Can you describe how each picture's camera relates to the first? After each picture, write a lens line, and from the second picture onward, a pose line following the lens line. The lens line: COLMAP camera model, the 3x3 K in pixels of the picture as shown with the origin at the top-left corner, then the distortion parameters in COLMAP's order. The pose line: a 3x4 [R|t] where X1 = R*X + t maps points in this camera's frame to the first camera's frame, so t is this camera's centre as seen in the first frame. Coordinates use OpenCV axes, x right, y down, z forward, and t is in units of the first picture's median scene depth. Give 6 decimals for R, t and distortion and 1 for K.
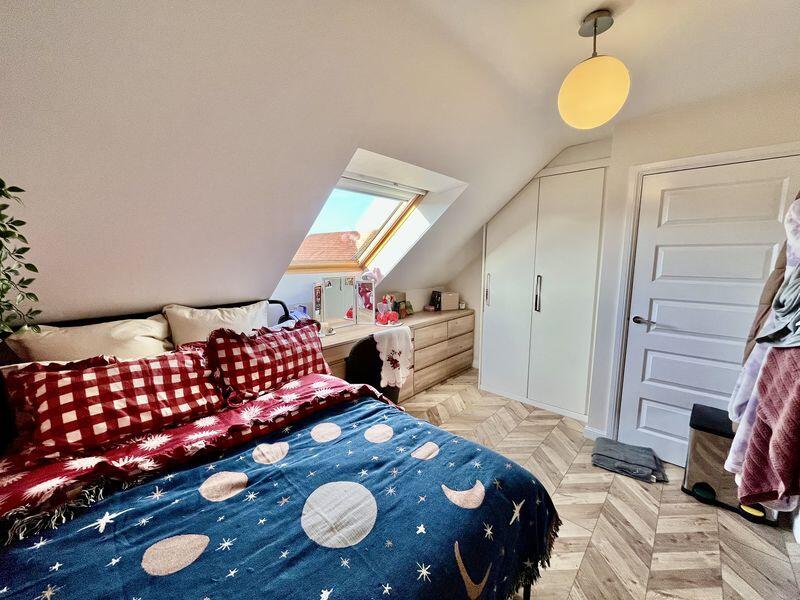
lens RADIAL K [[323.2, 0, 398.9], [0, 323.2, 298.7], [0, 0, 1]] dist [-0.002514, 0.000563]
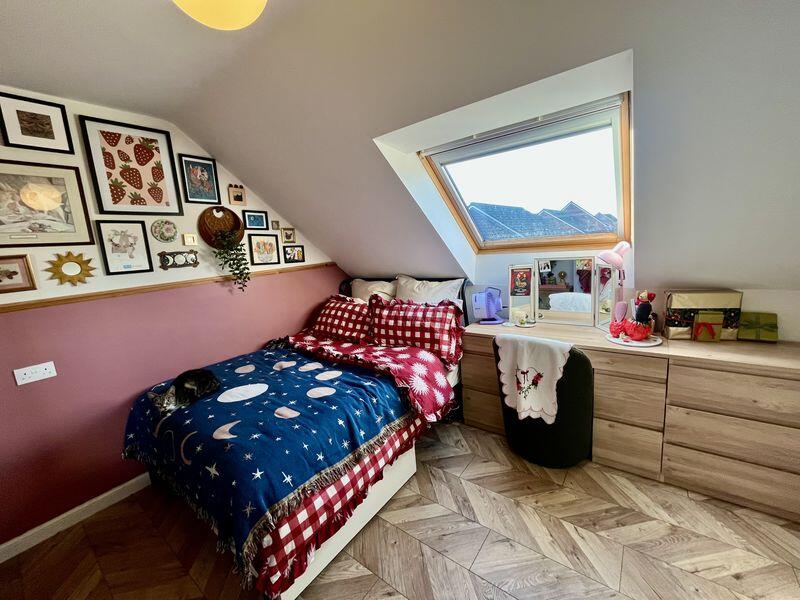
lens RADIAL K [[323.2, 0, 397.4], [0, 323.2, 299.3], [0, 0, 1]] dist [-0.002514, 0.000563]
pose [[0.082192, 0.154868, -0.984510, 0.841455], [-0.051308, 0.987200, 0.151007, -0.101668], [0.995295, 0.038101, 0.089086, 0.872710]]
